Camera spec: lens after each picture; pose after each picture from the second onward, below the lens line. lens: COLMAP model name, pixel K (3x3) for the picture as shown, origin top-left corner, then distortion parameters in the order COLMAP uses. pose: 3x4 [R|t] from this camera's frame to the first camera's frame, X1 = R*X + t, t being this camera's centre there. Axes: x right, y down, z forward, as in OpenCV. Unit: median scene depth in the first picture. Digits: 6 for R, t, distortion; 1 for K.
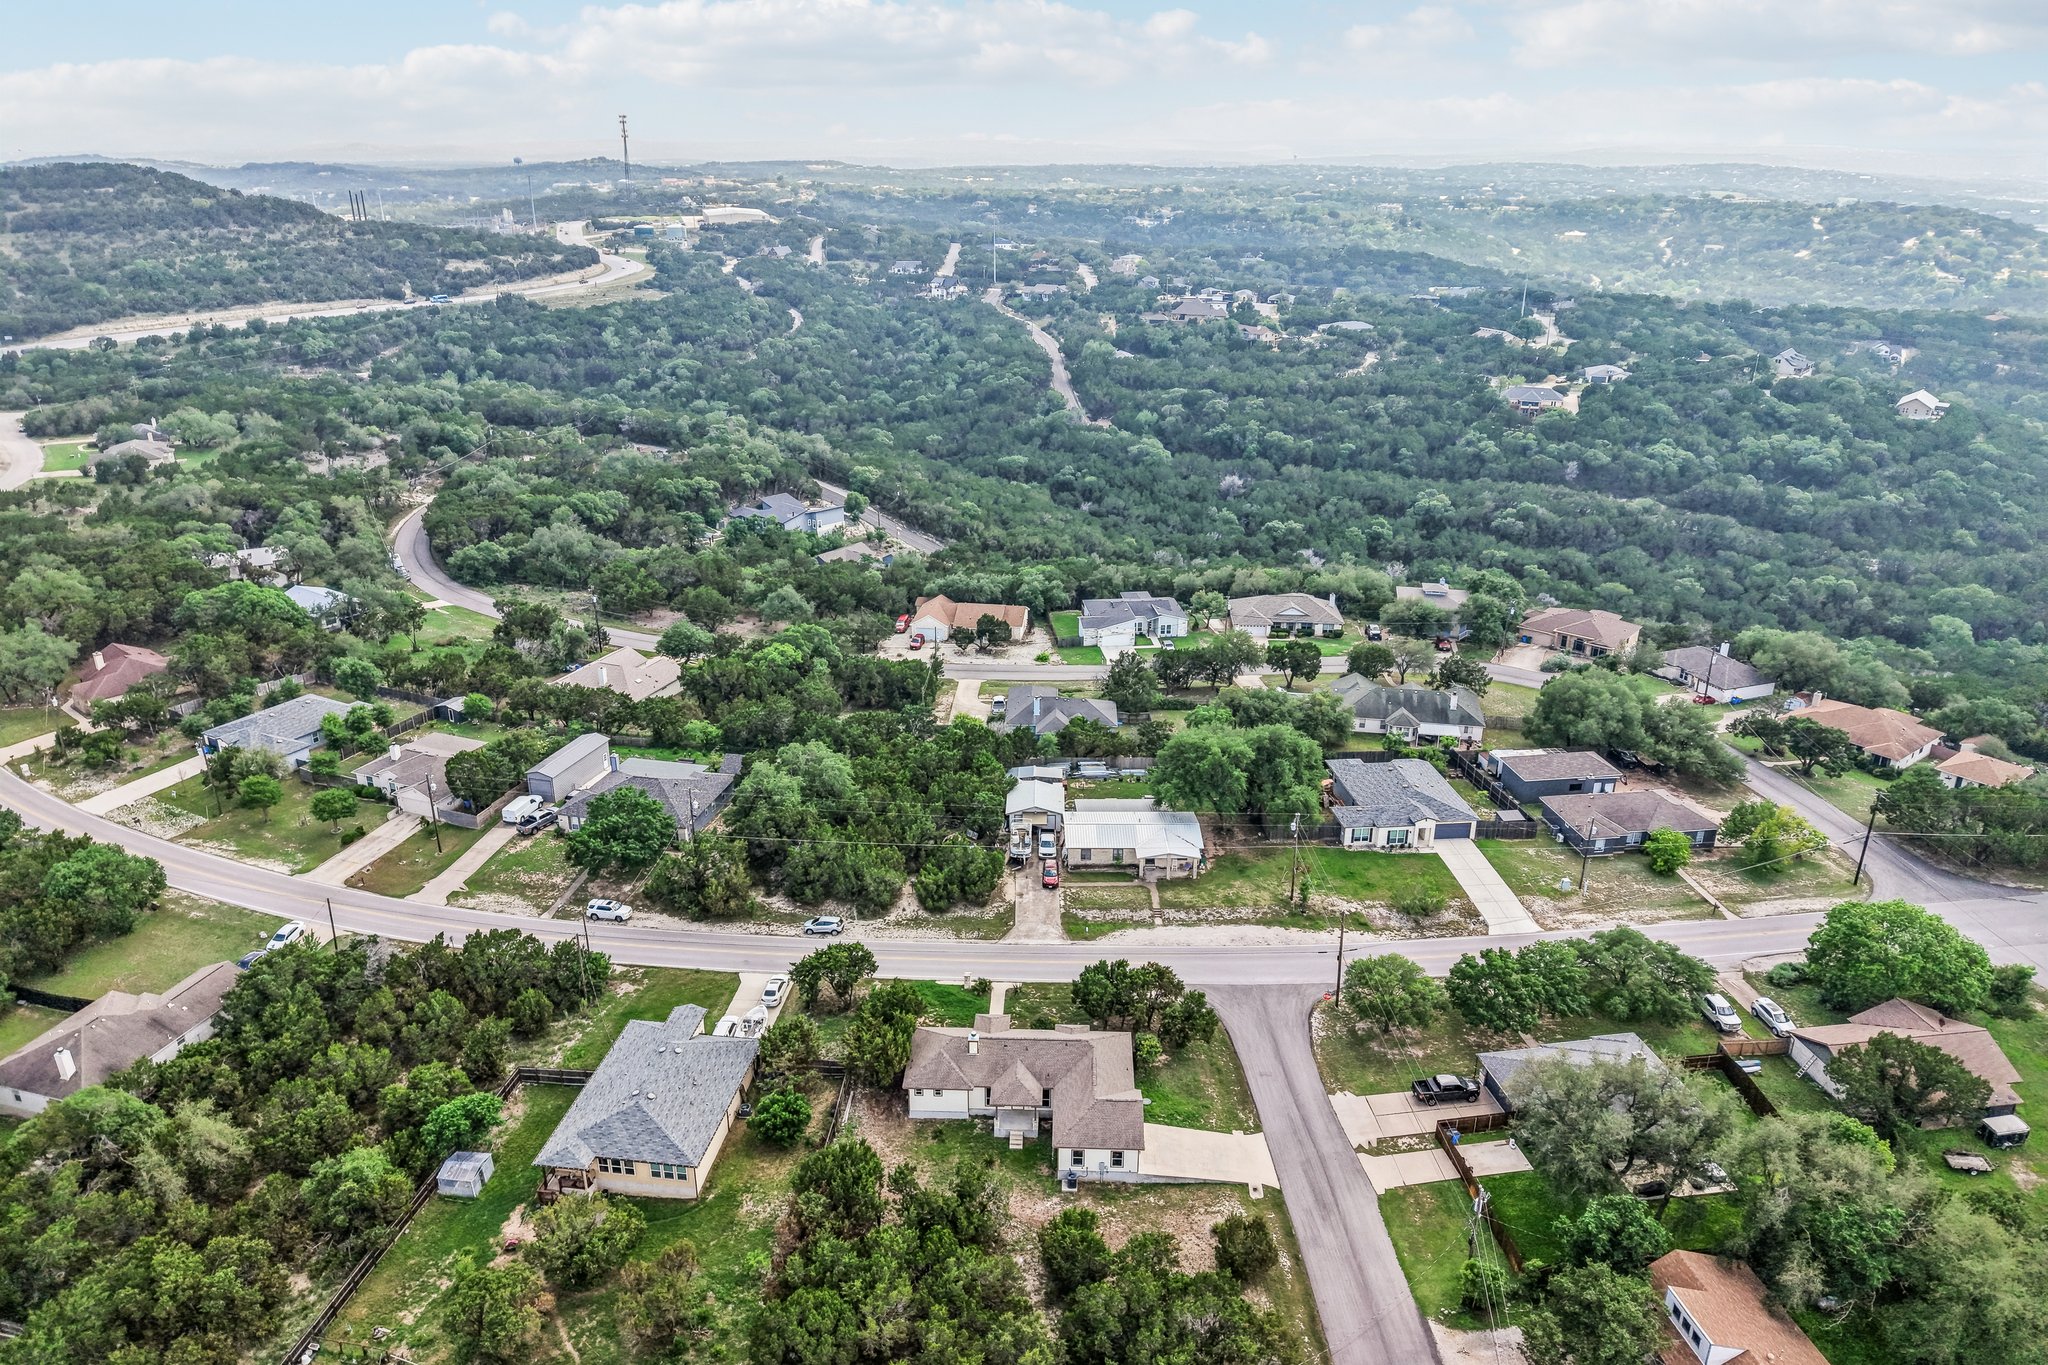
lens RADIAL K [[1358.3, 0, 1019.1], [0, 1358.3, 675.1], [0, 0, 1]] dist [0.045574, -0.047182]
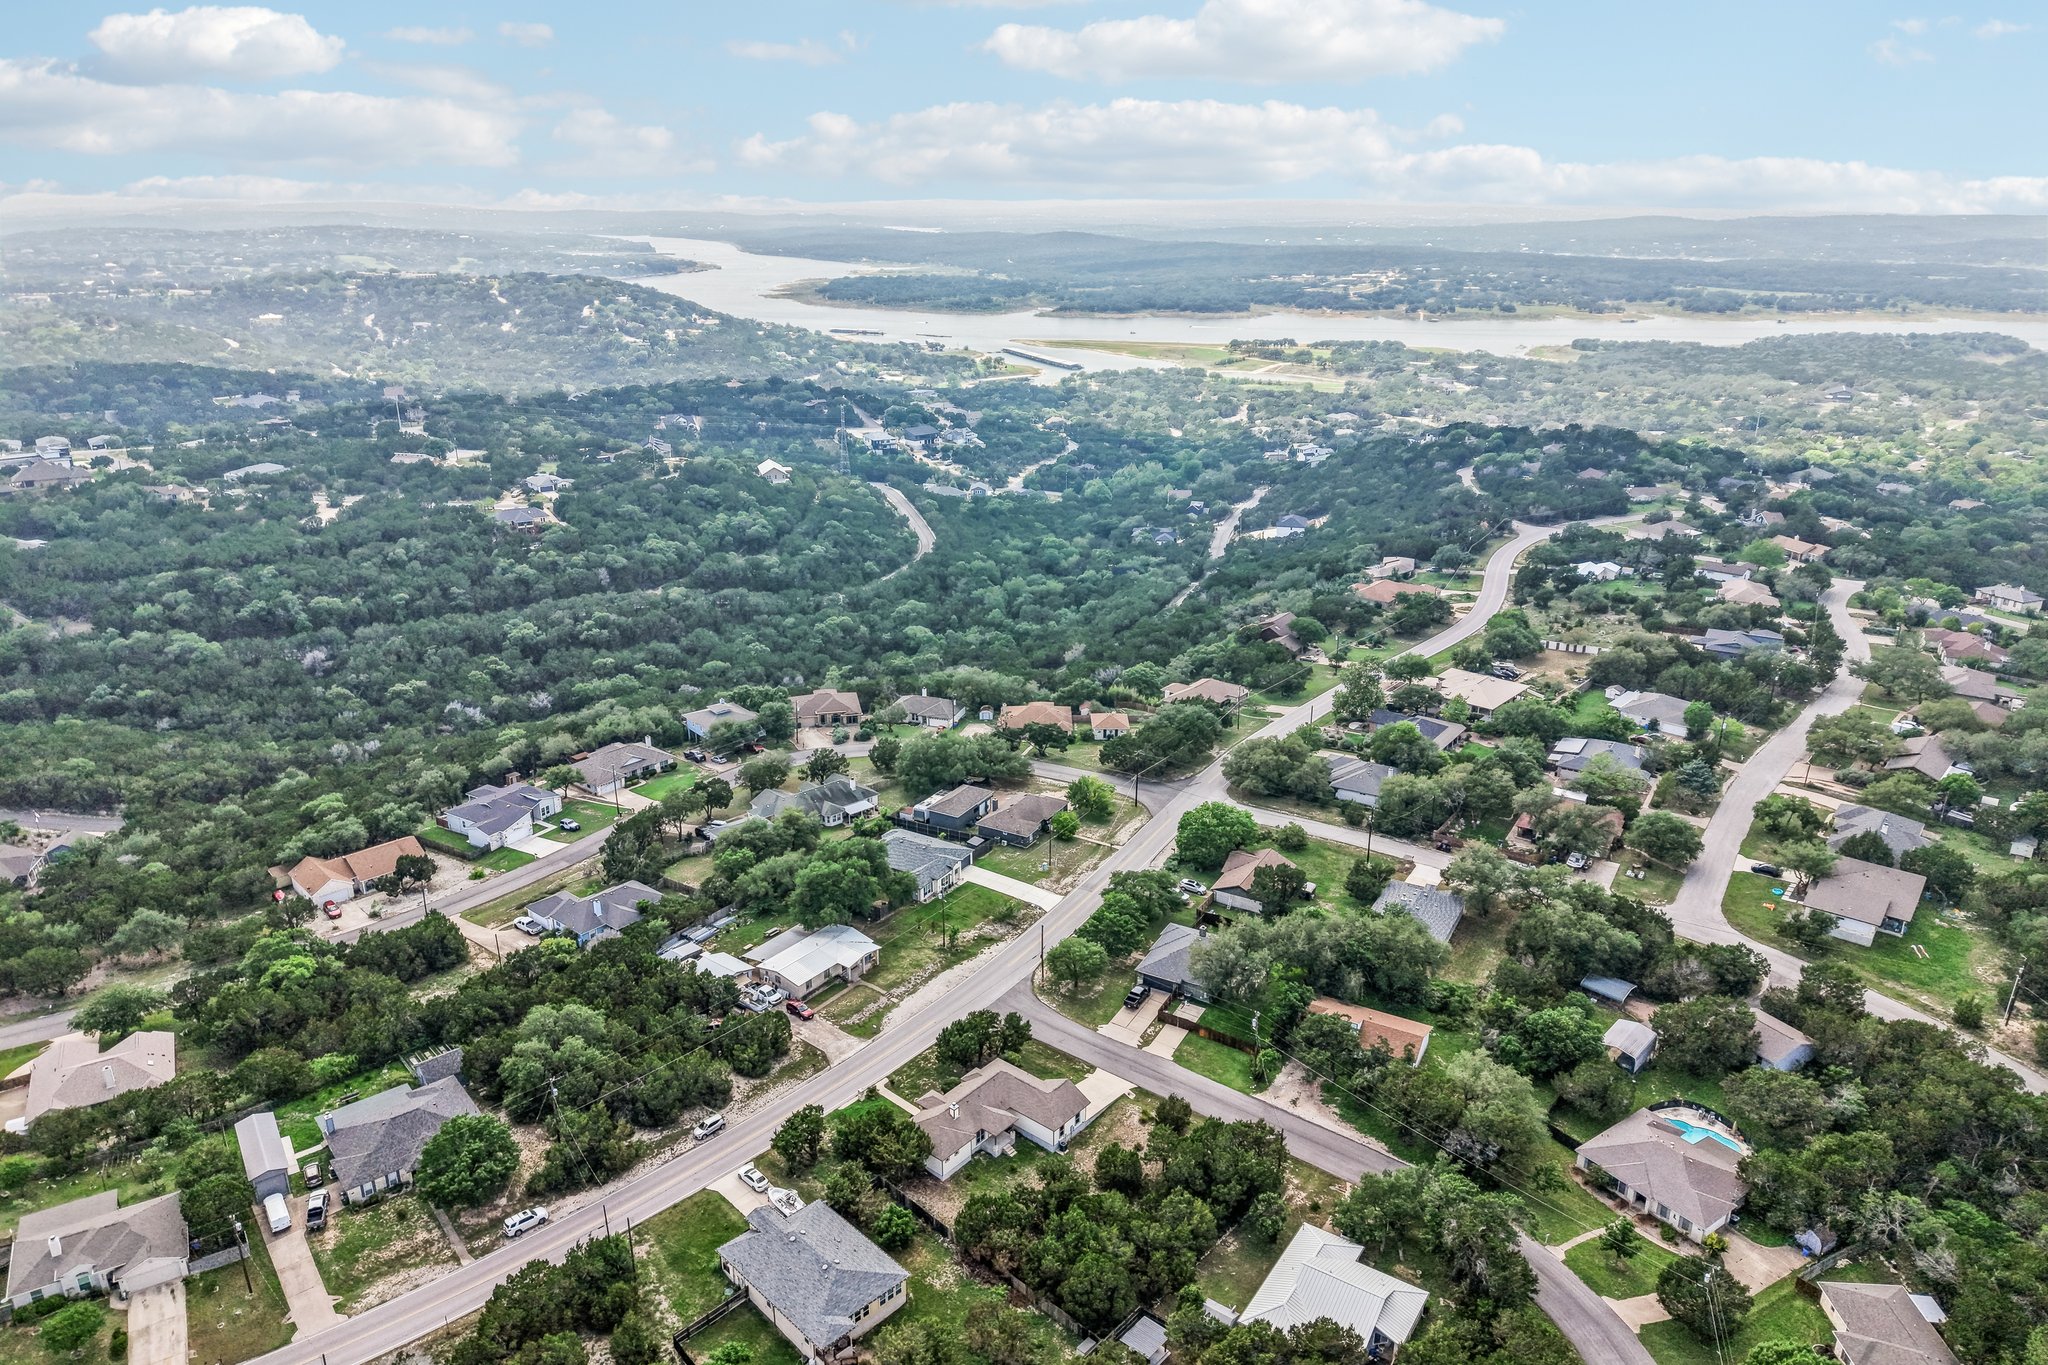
lens RADIAL K [[1358.3, 0, 1022.3], [0, 1358.3, 679.1], [0, 0, 1]] dist [0.045574, -0.047182]
pose [[0.615149, -0.265294, 0.742436, -0.712826], [0.289330, 0.951946, 0.100432, -0.215664], [-0.733403, 0.153029, 0.662346, -0.048563]]
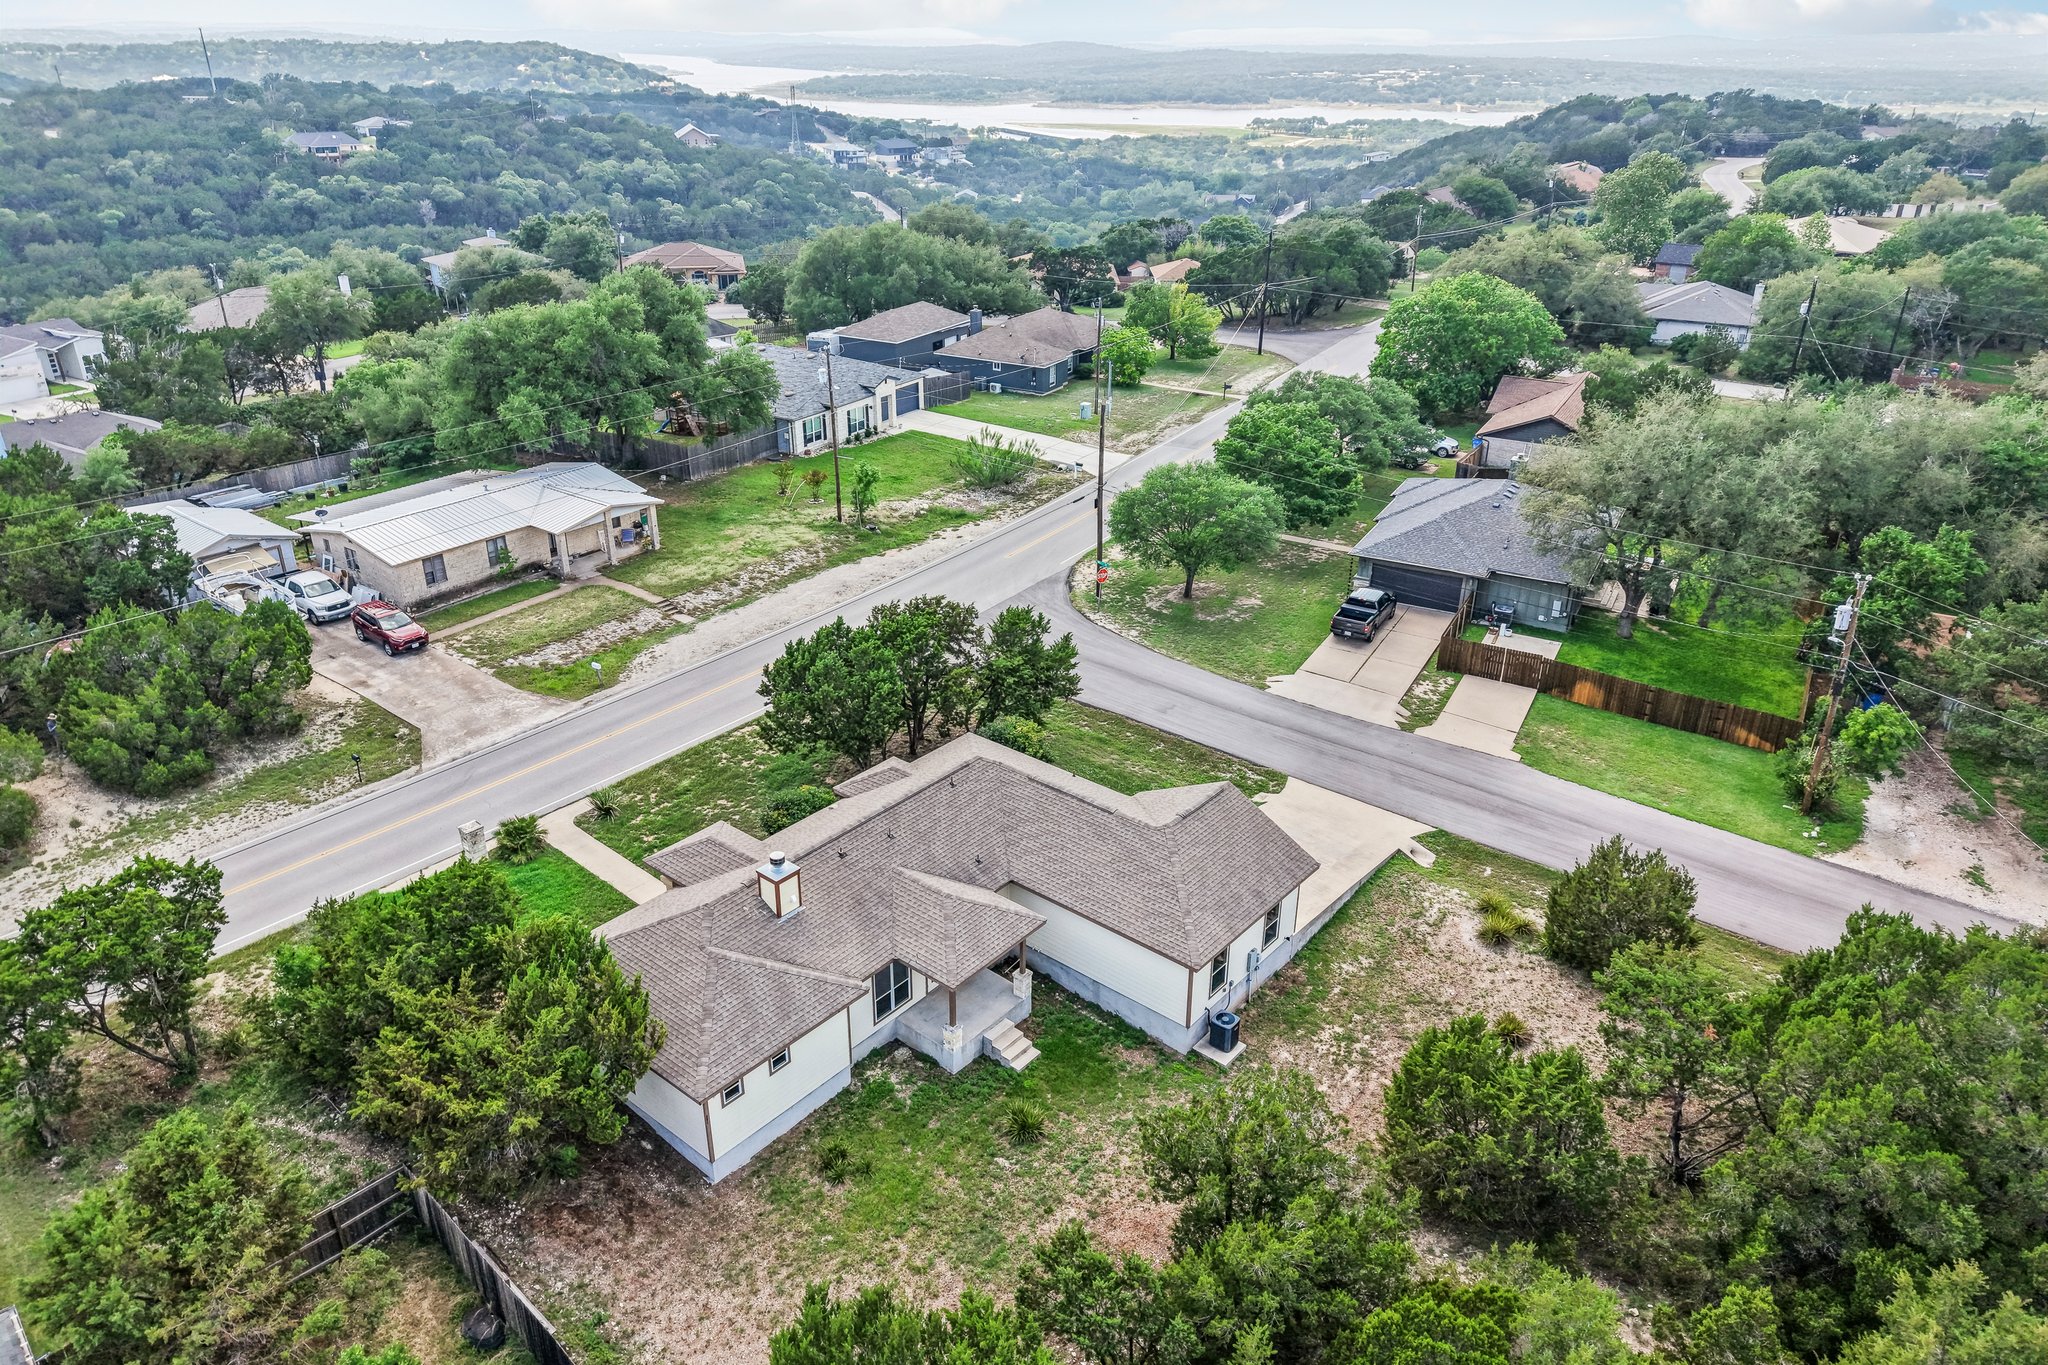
lens RADIAL K [[1358.3, 0, 1027.0], [0, 1358.3, 688.2], [0, 0, 1]] dist [0.045574, -0.047182]
pose [[0.610595, -0.342502, 0.714049, -0.170160], [0.283491, 0.936423, 0.206748, 0.131709], [-0.739464, 0.076187, 0.668871, 0.556381]]
